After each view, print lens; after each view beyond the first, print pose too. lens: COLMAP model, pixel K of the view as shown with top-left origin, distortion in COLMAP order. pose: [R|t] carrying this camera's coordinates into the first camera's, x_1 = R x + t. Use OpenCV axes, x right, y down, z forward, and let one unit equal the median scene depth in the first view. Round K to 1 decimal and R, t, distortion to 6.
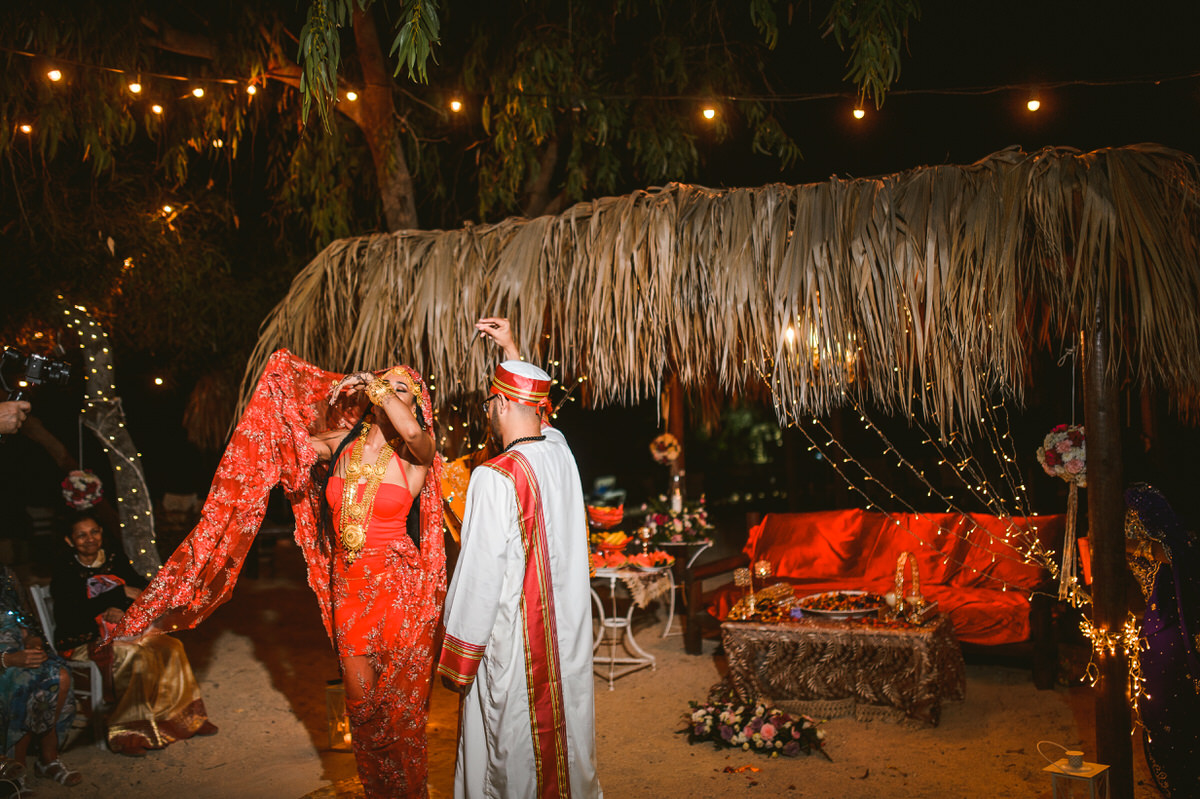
lens RADIAL K [[1133.4, 0, 596.6], [0, 1133.4, 394.1], [0, 0, 1]] dist [-0.065338, 0.093063]
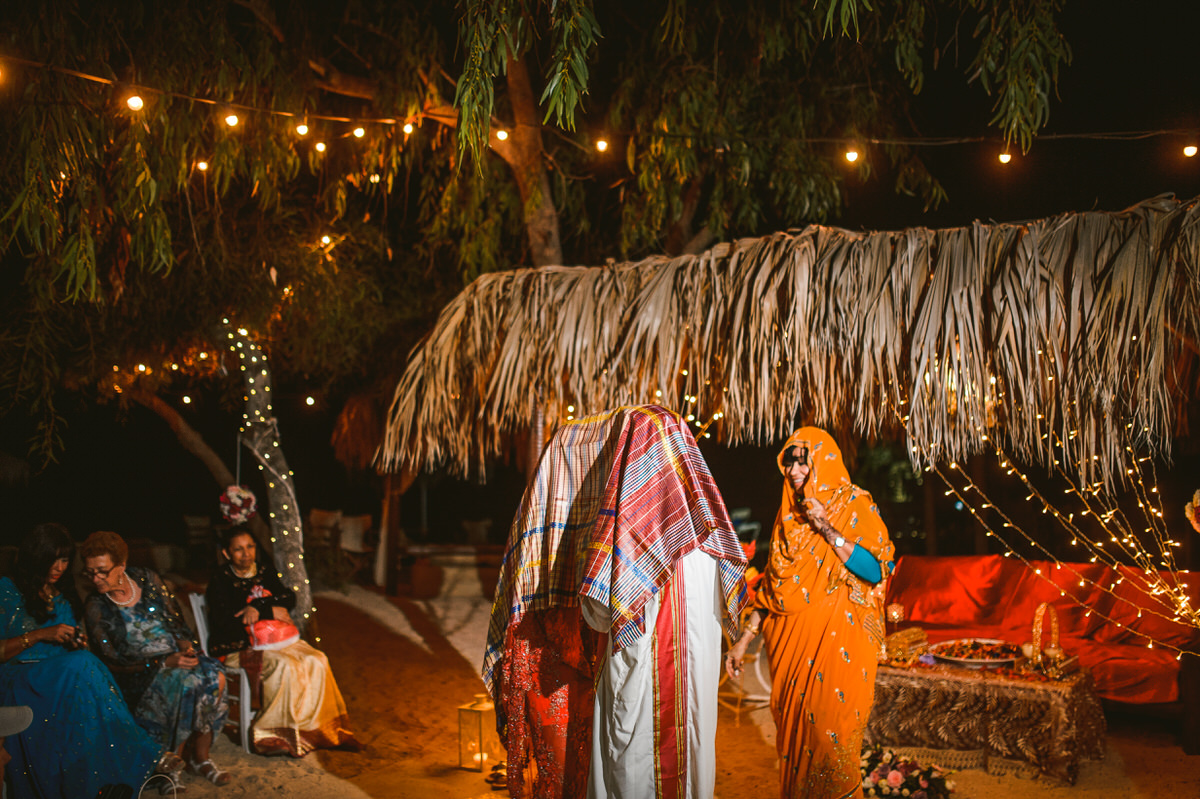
lens RADIAL K [[1133.4, 0, 596.6], [0, 1133.4, 394.1], [0, 0, 1]] dist [-0.065338, 0.093063]
pose [[0.992296, 0.029020, -0.120447, 0.001044], [-0.032040, 0.999217, -0.023217, -0.005766], [0.119679, 0.026897, 0.992448, -0.017268]]
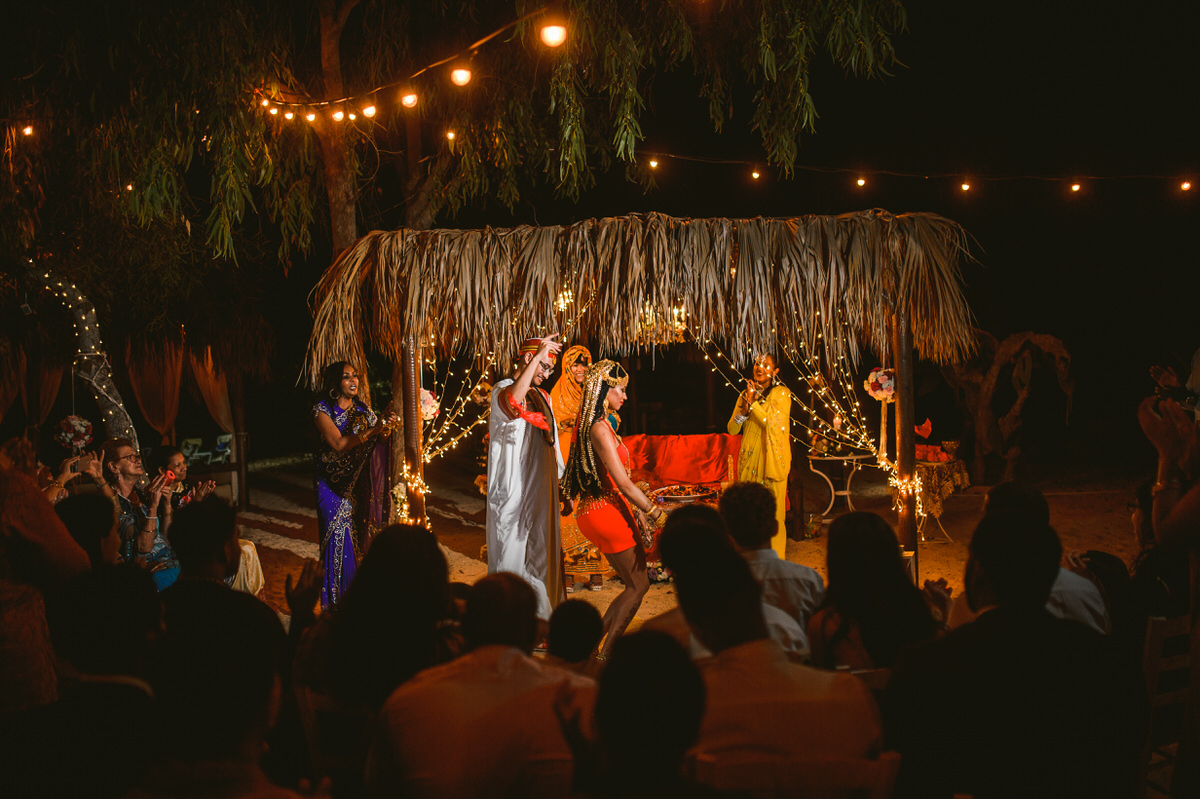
lens RADIAL K [[1133.4, 0, 596.6], [0, 1133.4, 394.1], [0, 0, 1]] dist [-0.065338, 0.093063]
pose [[0.903541, -0.011686, 0.428342, -0.573189], [-0.002642, 0.999457, 0.032840, 0.009192], [-0.428493, -0.030804, 0.903020, -0.315755]]
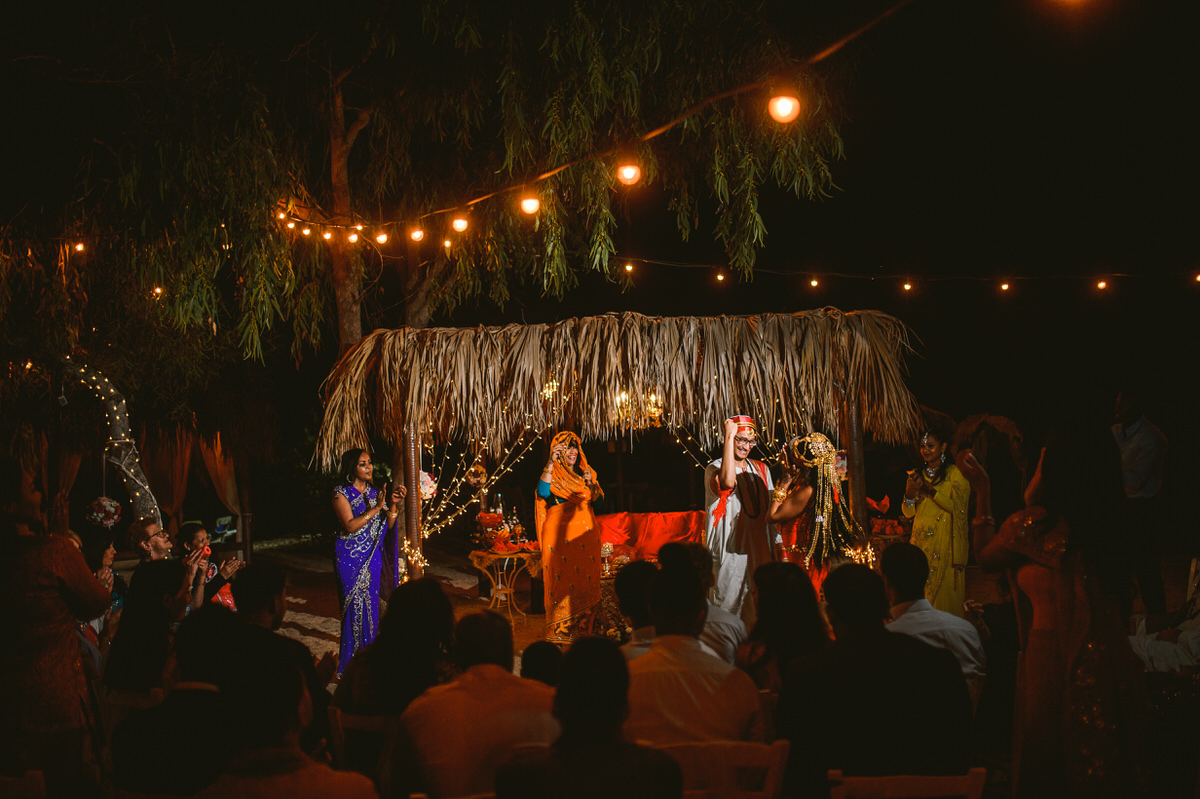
lens RADIAL K [[1133.4, 0, 596.6], [0, 1133.4, 394.1], [0, 0, 1]] dist [-0.065338, 0.093063]
pose [[0.900518, 0.012911, 0.434626, -0.626204], [0.004334, 0.999243, -0.038662, 0.004952], [-0.434796, 0.036700, 0.899781, -0.458081]]
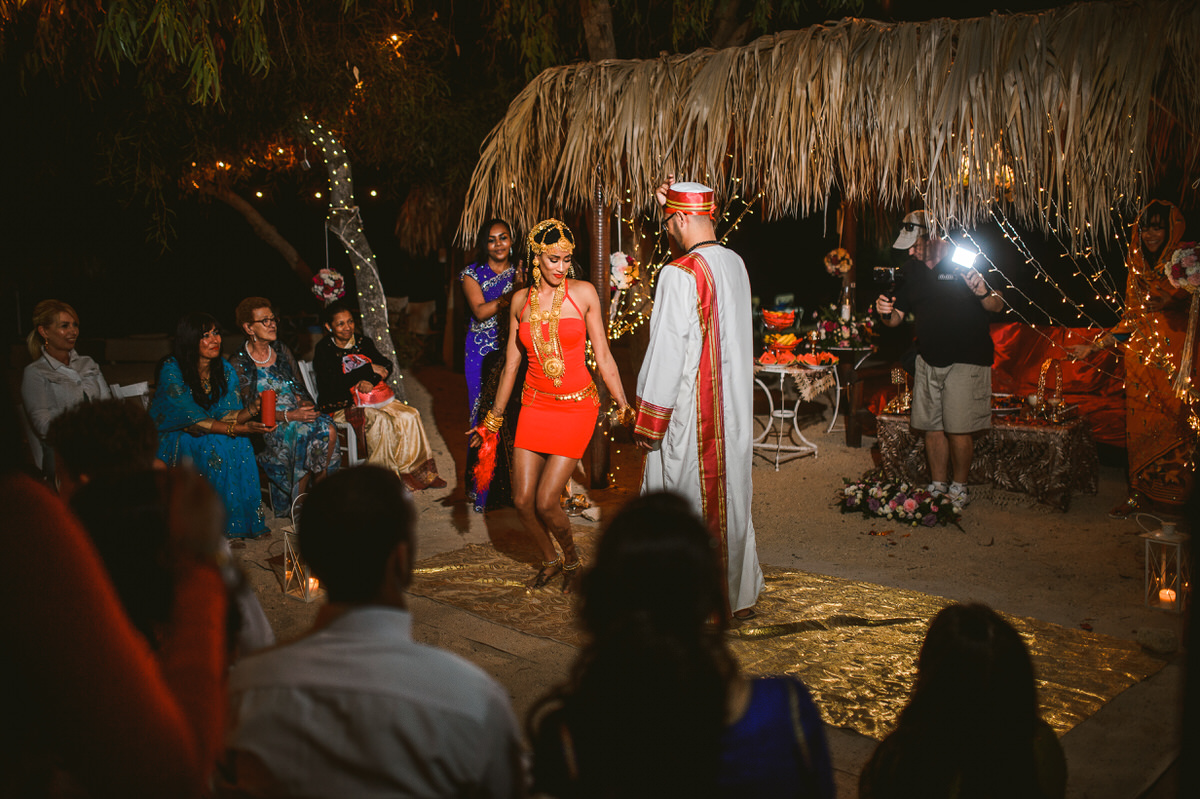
lens RADIAL K [[1133.4, 0, 596.6], [0, 1133.4, 394.1], [0, 0, 1]] dist [-0.065338, 0.093063]
pose [[0.987040, 0.039780, -0.155466, 0.008826], [-0.014556, 0.986989, 0.160129, 0.005165], [0.159813, -0.155791, 0.974776, -0.154847]]
